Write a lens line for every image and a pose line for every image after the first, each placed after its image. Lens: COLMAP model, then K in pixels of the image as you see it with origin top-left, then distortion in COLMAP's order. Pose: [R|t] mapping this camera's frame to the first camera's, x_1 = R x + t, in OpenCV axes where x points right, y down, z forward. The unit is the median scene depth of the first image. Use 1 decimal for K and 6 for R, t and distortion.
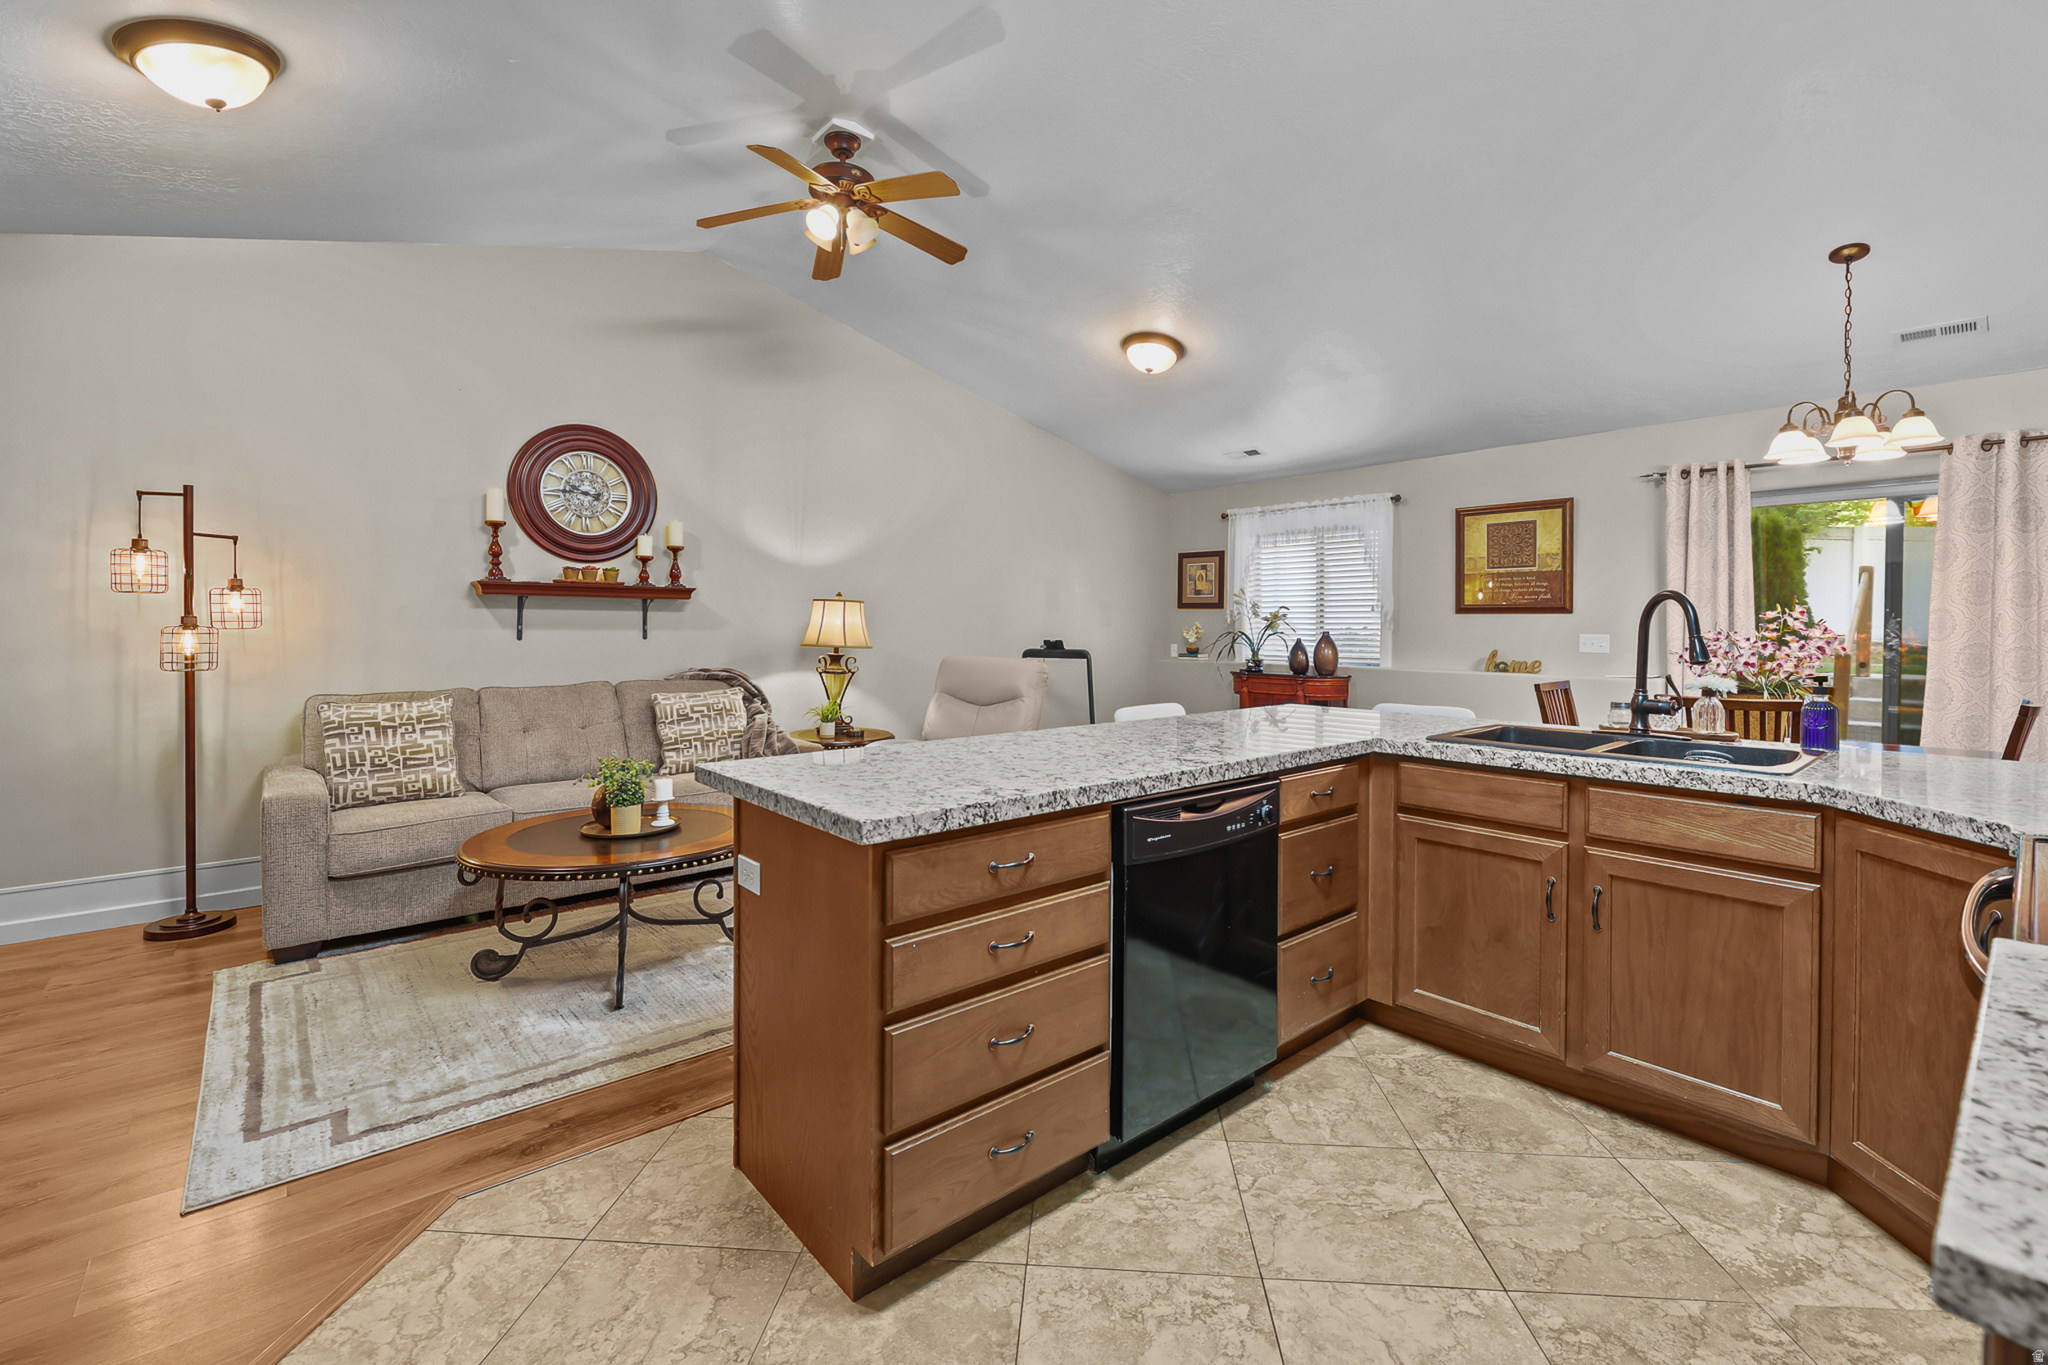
lens RADIAL K [[875.0, 0, 1032.3], [0, 875.0, 632.1], [0, 0, 1]] dist [0.000053, -0.002113]
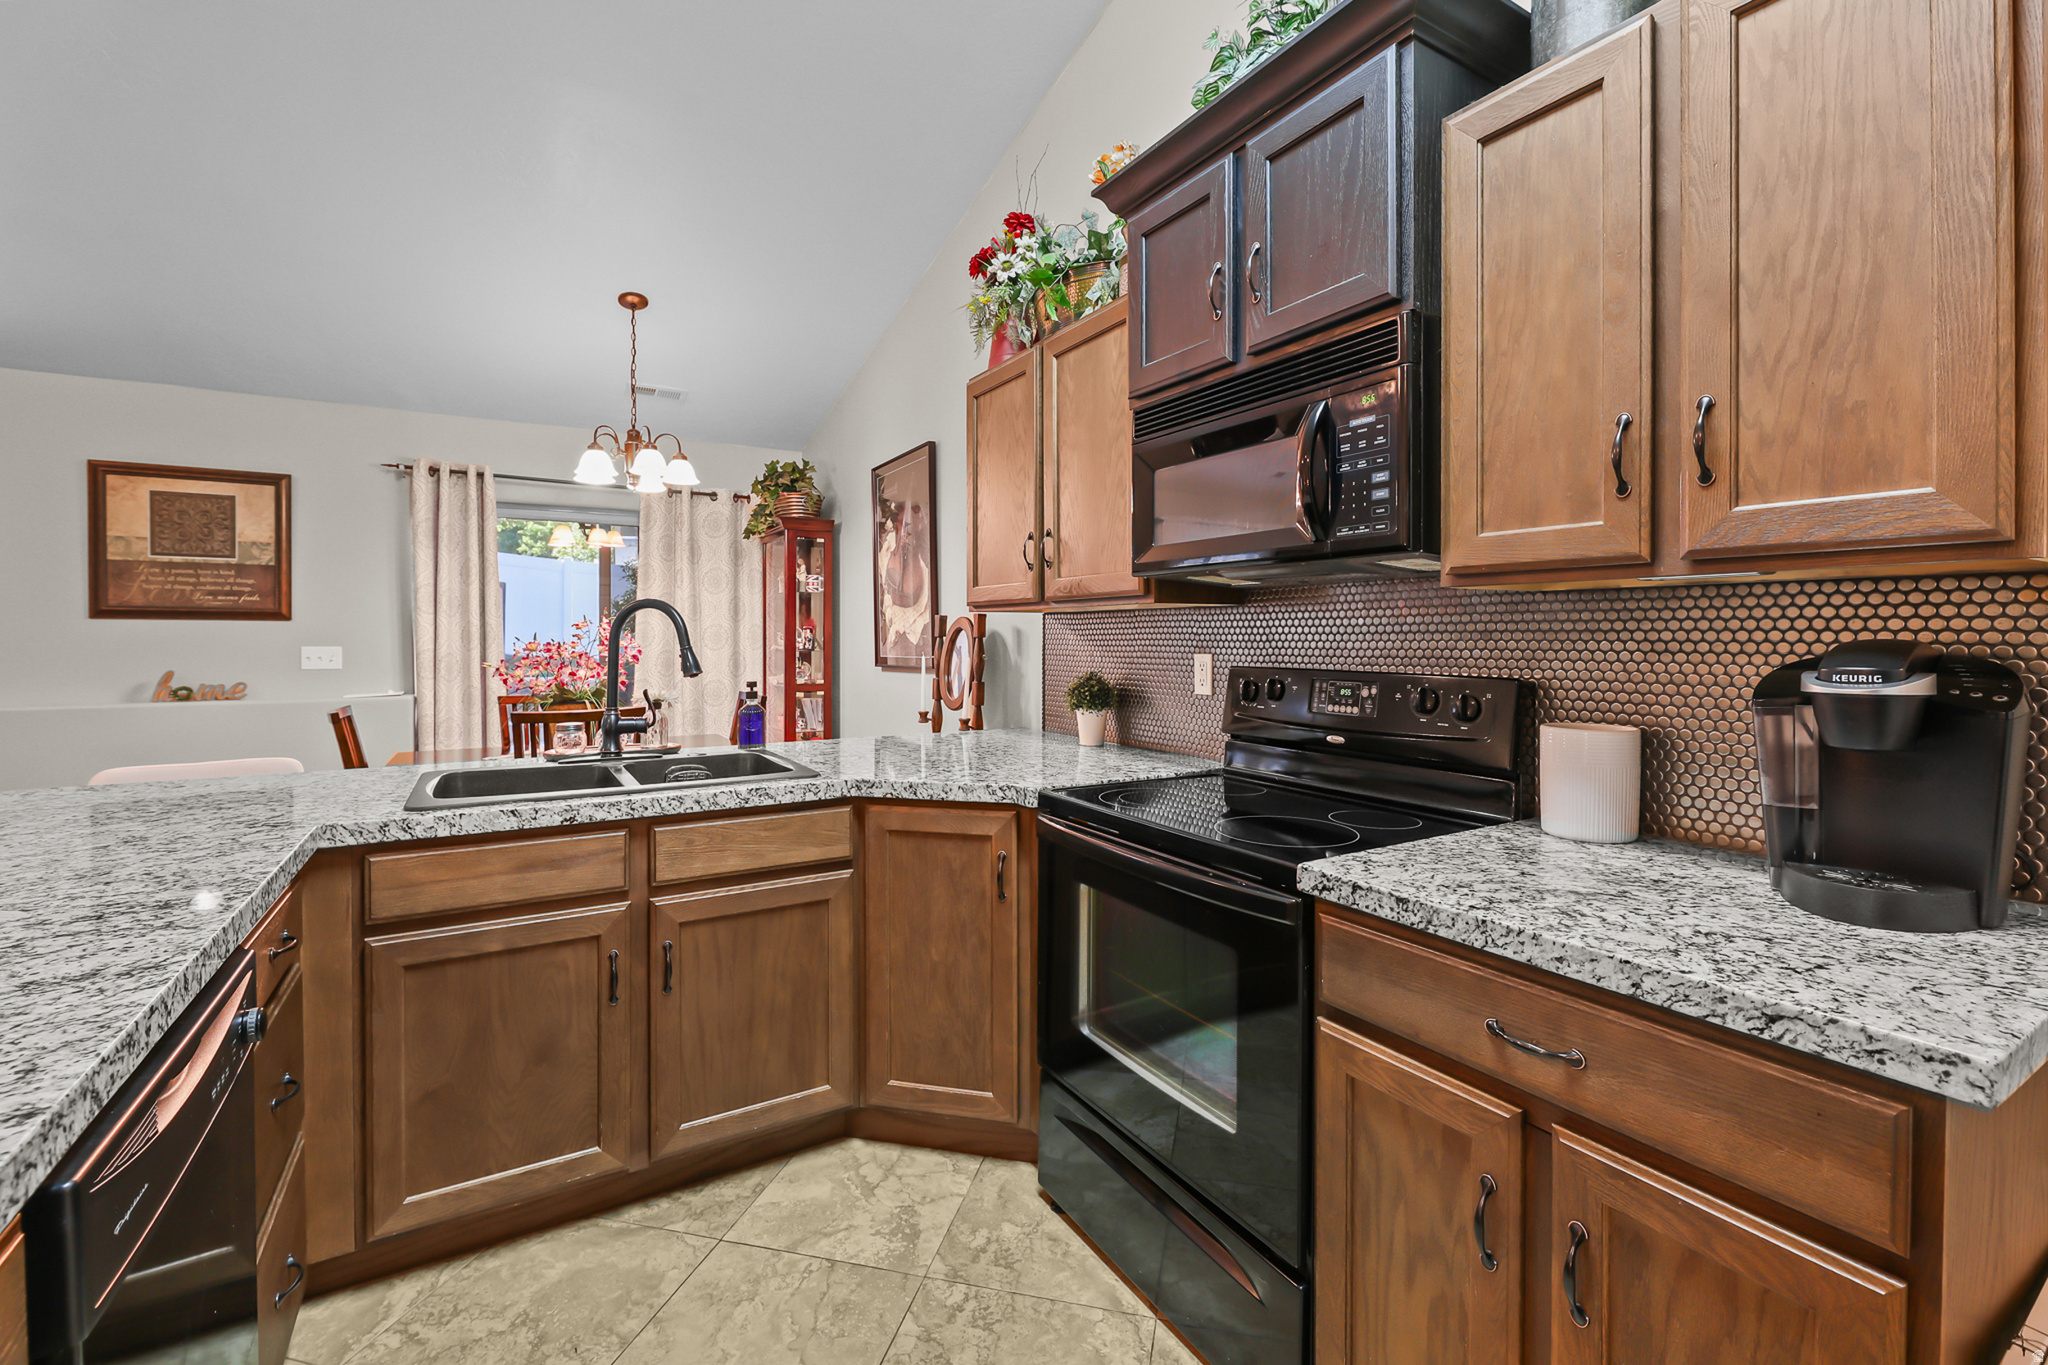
lens RADIAL K [[875.0, 0, 1033.8], [0, 875.0, 648.2], [0, 0, 1]] dist [0.000053, -0.002113]
pose [[0.163692, -0.013878, 0.986414, -0.075685], [0.007487, 0.999890, 0.012825, -0.002205], [-0.986483, 0.005286, 0.163778, 0.285552]]
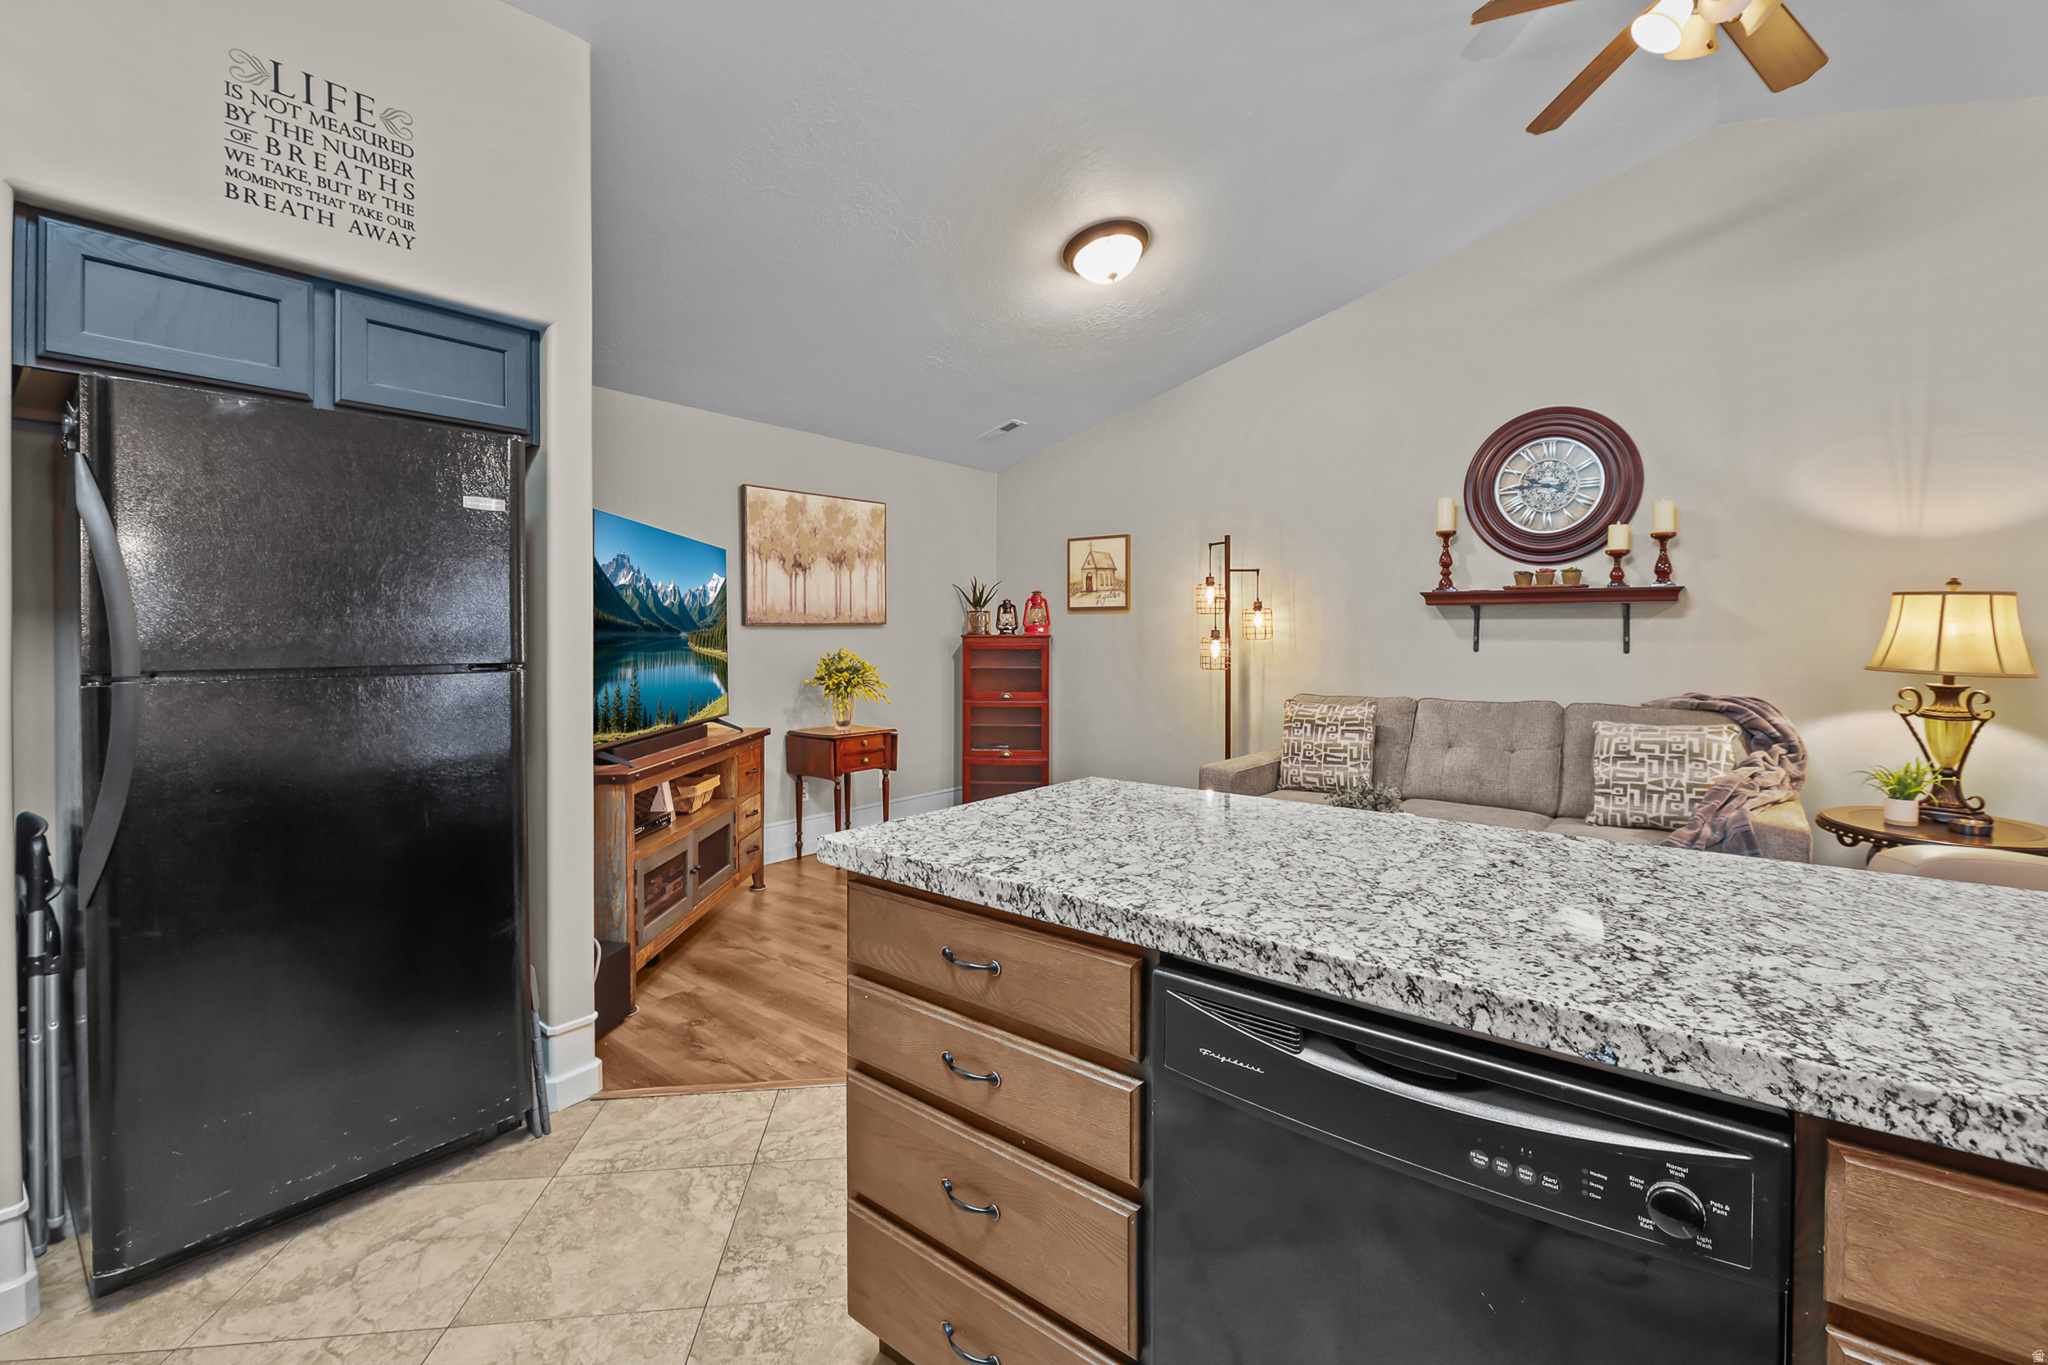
lens RADIAL K [[875.0, 0, 1030.8], [0, 875.0, 642.3], [0, 0, 1]] dist [0.000053, -0.002113]
pose [[0.184474, 0.005326, -0.982823, 0.312235], [-0.005948, 0.999973, 0.004303, -0.003109], [0.982819, 0.005052, 0.184500, 0.402734]]
